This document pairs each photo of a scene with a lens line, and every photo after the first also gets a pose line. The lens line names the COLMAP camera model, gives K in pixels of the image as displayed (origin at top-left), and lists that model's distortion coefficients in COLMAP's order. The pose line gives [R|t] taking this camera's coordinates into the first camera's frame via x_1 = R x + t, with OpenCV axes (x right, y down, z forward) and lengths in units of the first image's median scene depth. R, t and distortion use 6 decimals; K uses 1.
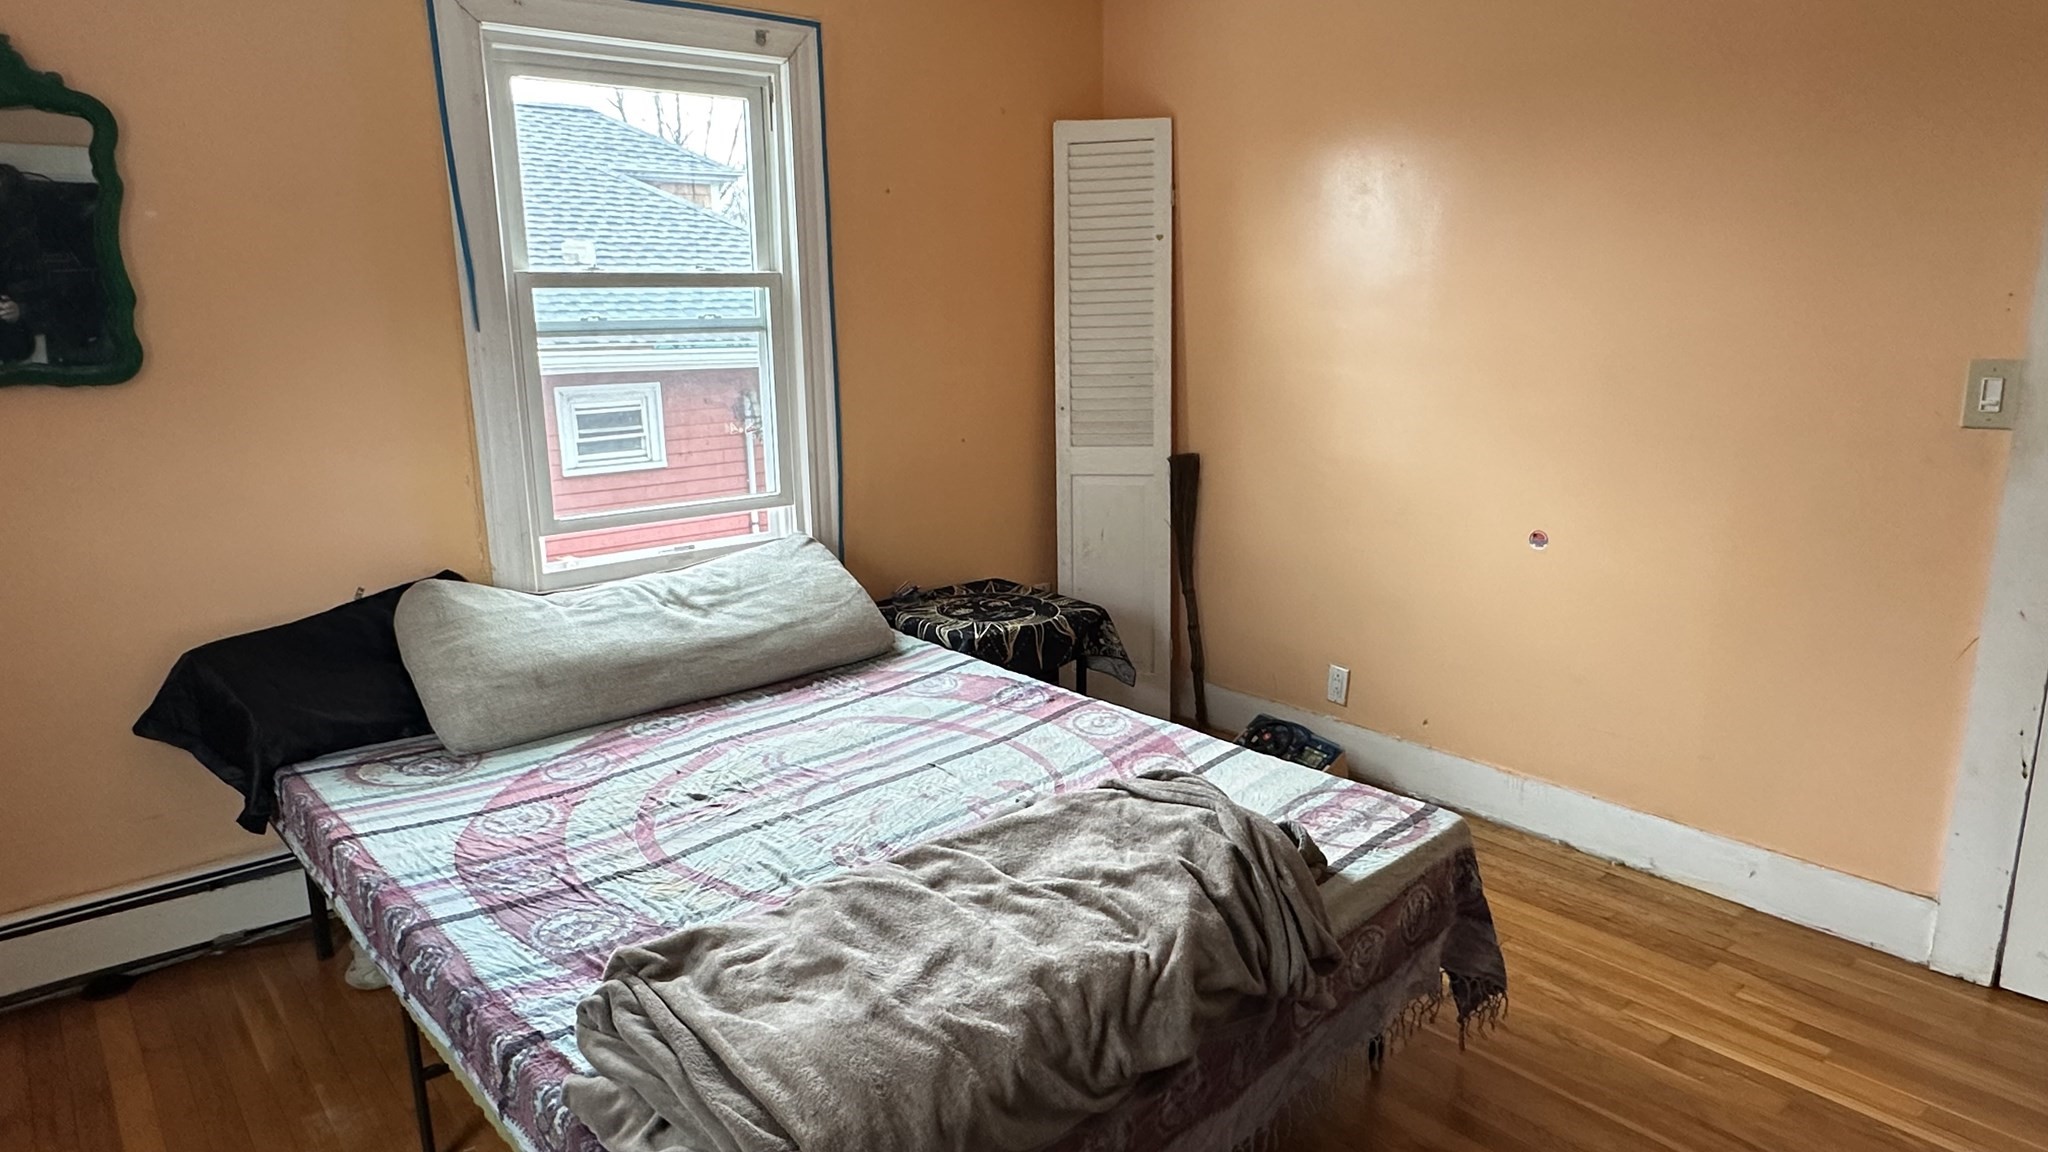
lens RADIAL K [[1264.7, 0, 1049.1], [0, 1264.7, 586.7], [0, 0, 1]] dist [0.000214, 0.001627]
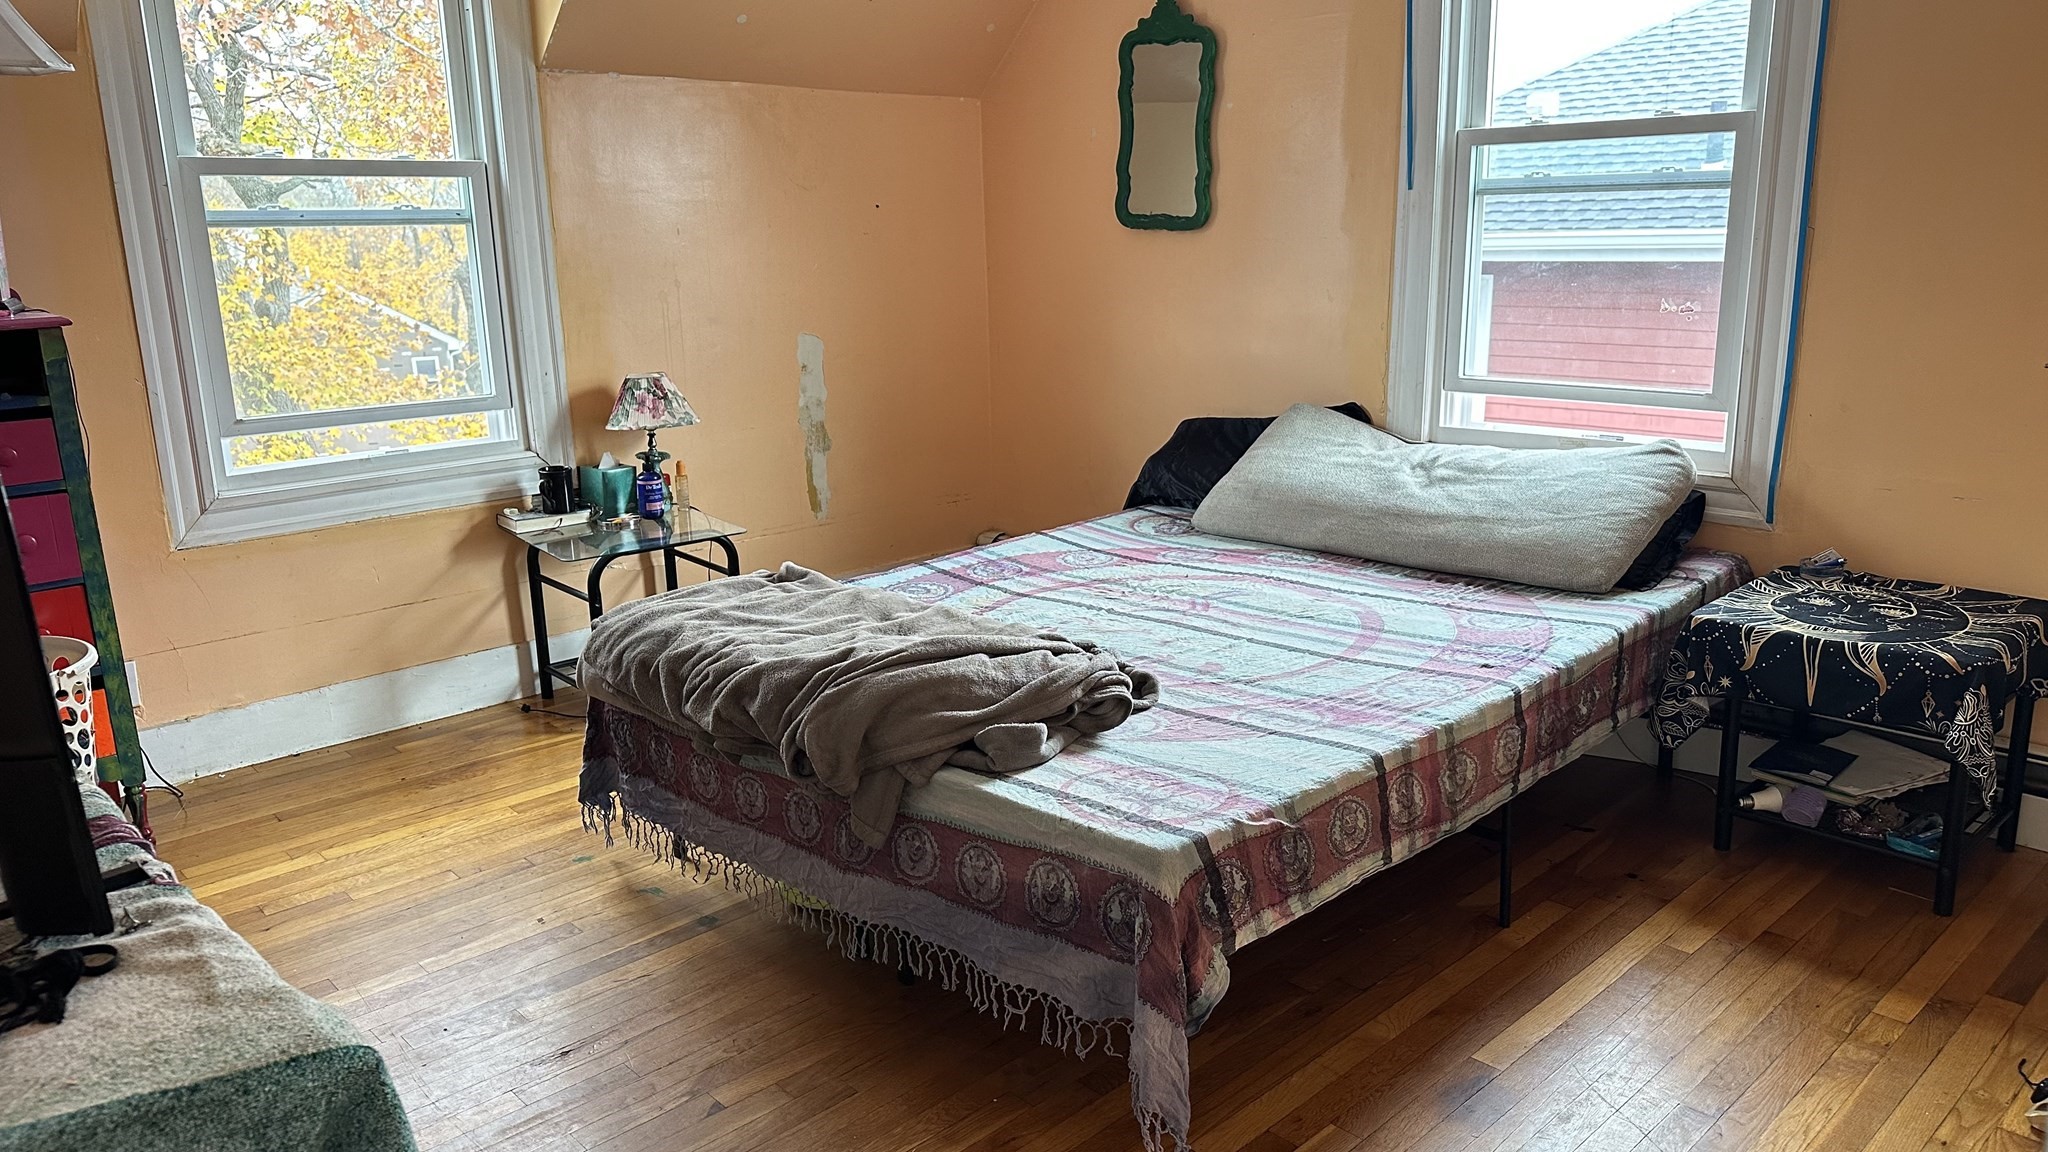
lens RADIAL K [[1462.0, 0, 1024.0], [0, 1462.0, 576.0], [0, 0, 1]] dist [0.088474, -0.005679]
pose [[0.046108, 0.254191, -0.966054, 0.959165], [-0.202314, 0.949417, 0.240158, -0.140535], [0.978235, 0.184374, 0.095202, 0.689282]]
